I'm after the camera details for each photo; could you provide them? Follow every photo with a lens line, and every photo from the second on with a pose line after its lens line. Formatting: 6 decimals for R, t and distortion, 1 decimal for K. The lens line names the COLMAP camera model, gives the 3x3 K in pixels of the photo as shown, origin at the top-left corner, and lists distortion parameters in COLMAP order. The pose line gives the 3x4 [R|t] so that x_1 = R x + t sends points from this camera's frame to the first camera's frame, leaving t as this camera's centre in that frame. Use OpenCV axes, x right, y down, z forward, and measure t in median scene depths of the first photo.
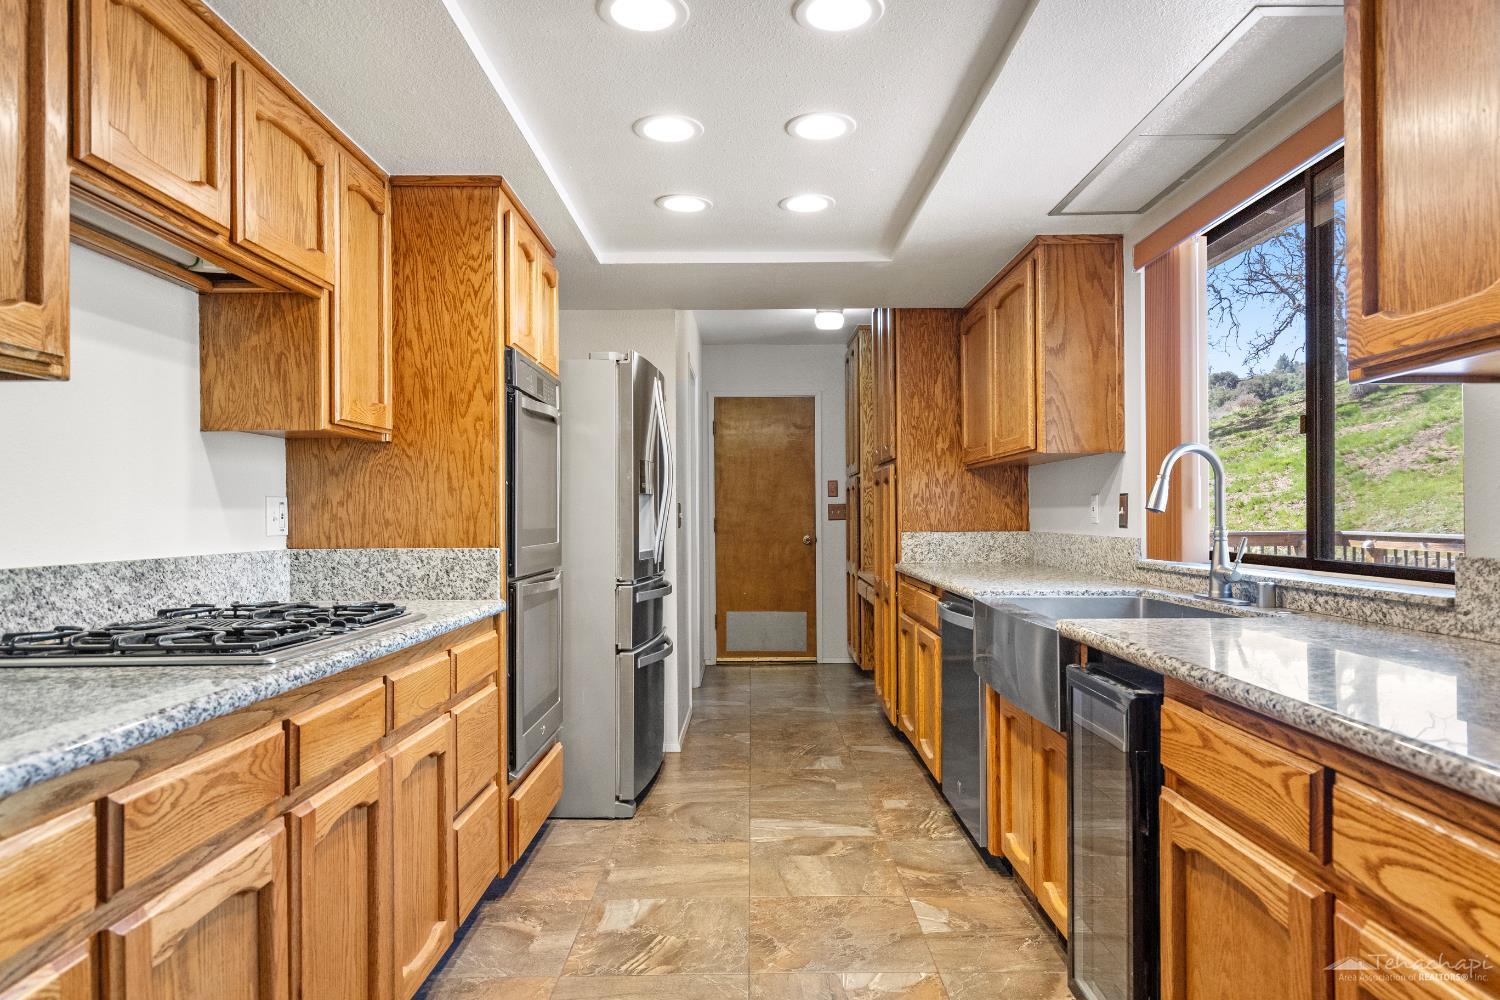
lens RADIAL K [[936.2, 0, 756.5], [0, 936.2, 509.9], [0, 0, 1]] dist [0.000362, 0.000454]
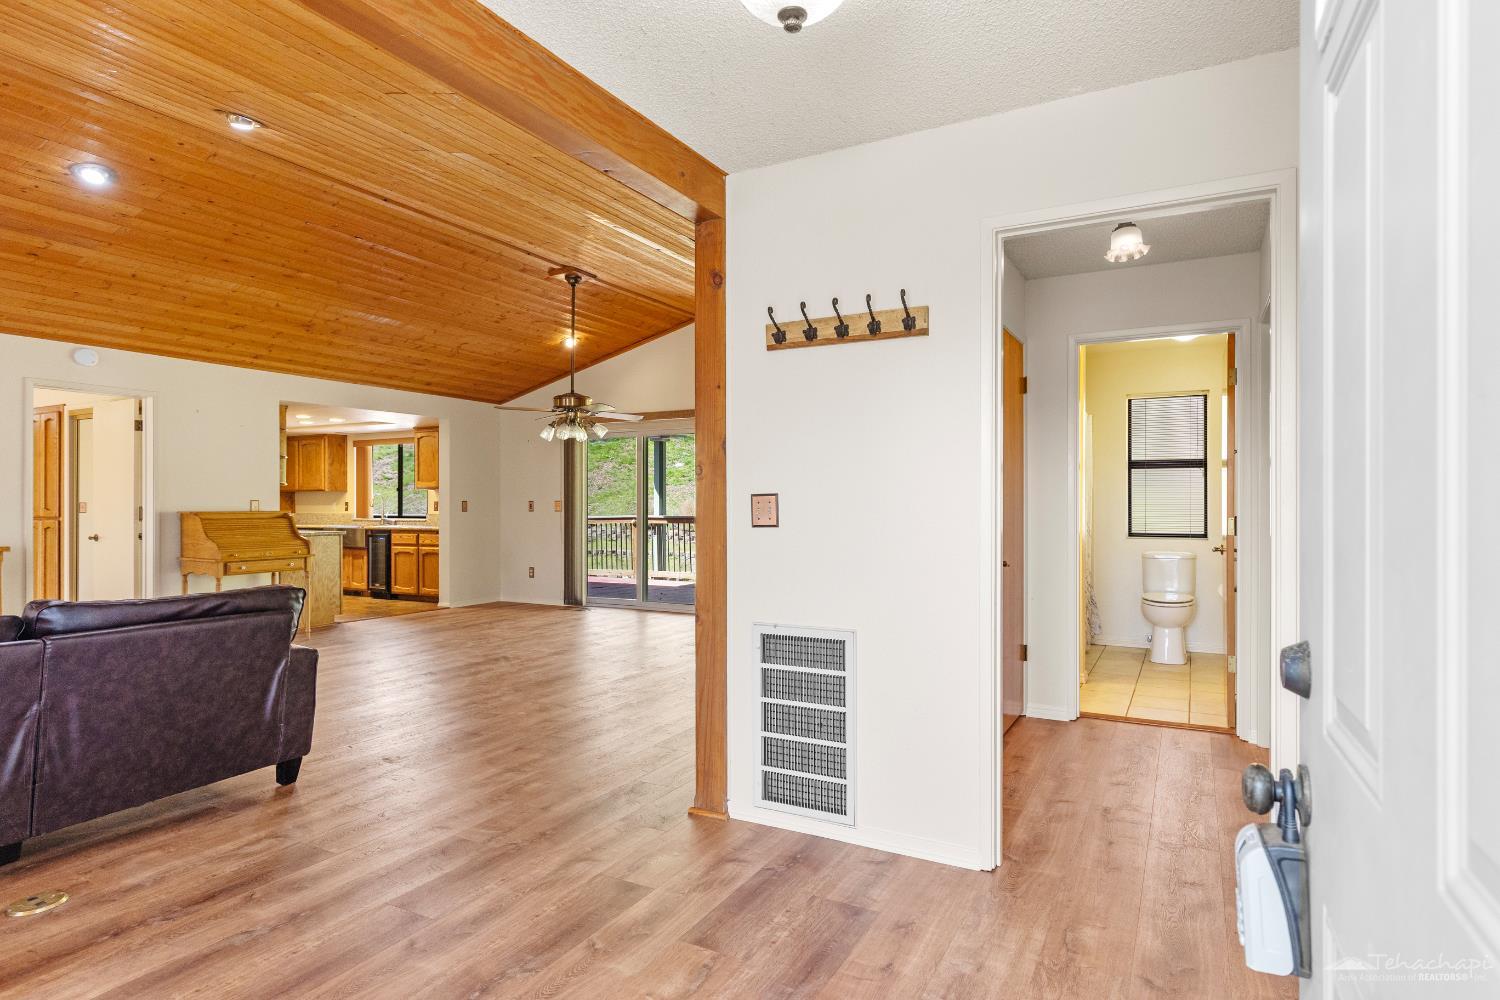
lens RADIAL K [[826.3, 0, 750.0], [0, 826.3, 500.0], [0, 0, 1]] dist [0.004405, 0.000635]
pose [[0.485573, 0.012111, 0.874112, -1.326597], [-0.007262, 0.999925, -0.009820, -0.003268], [-0.874166, -0.001579, 0.485624, -1.571575]]
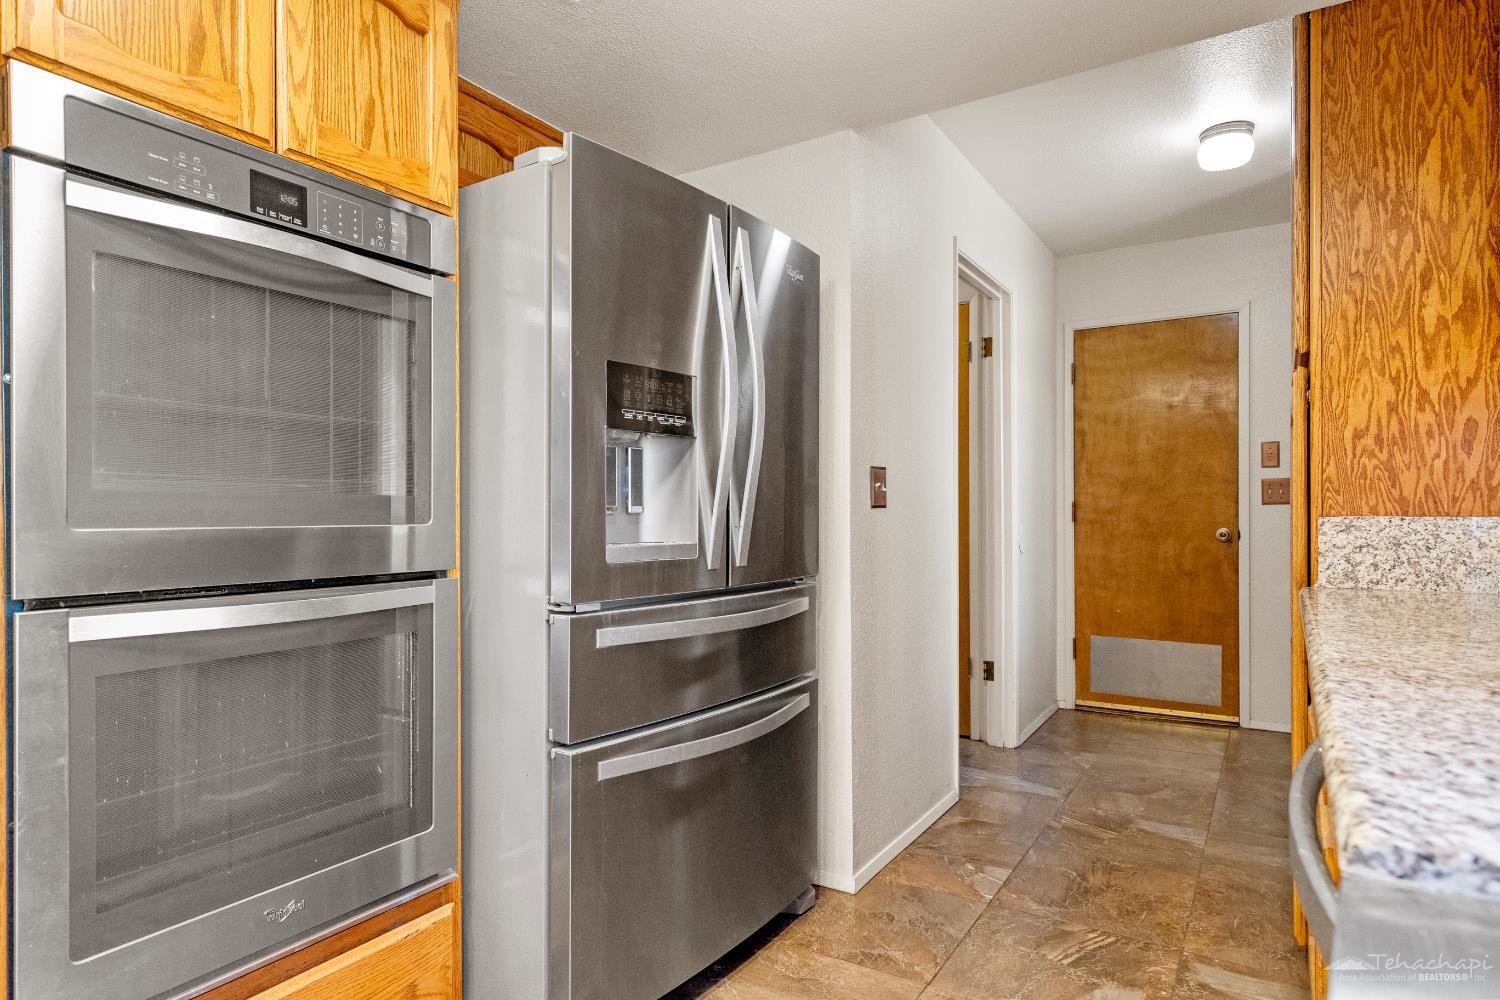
lens RADIAL K [[841.3, 0, 750.0], [0, 841.3, 520.0], [0, 0, 1]] dist [-0.001894, 0.000594]
pose [[0.842425, 0.008534, -0.538746, 0.142633], [0.000287, 0.999867, 0.016287, 0.018905], [0.538814, -0.013875, 0.842311, 0.520362]]
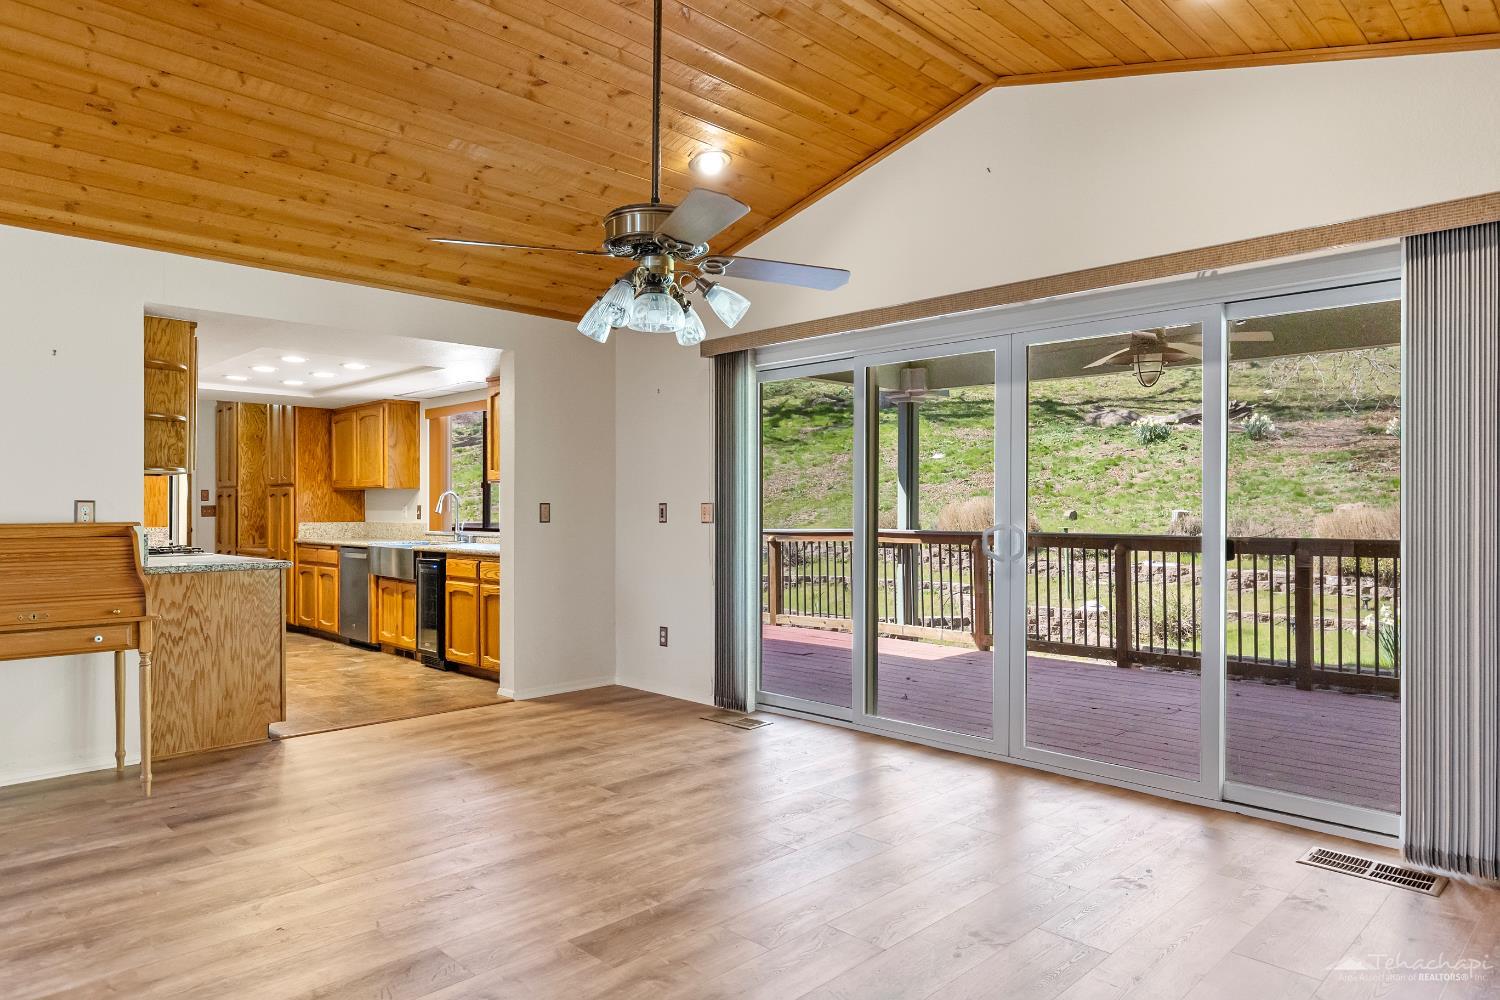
lens RADIAL K [[936.2, 0, 756.5], [0, 936.2, 509.9], [0, 0, 1]] dist [0.000362, 0.000454]
pose [[0.704892, 0.008872, 0.709259, -0.552718], [-0.009906, 0.999947, -0.002663, -0.006100], [-0.709245, -0.005149, 0.704943, -1.038500]]
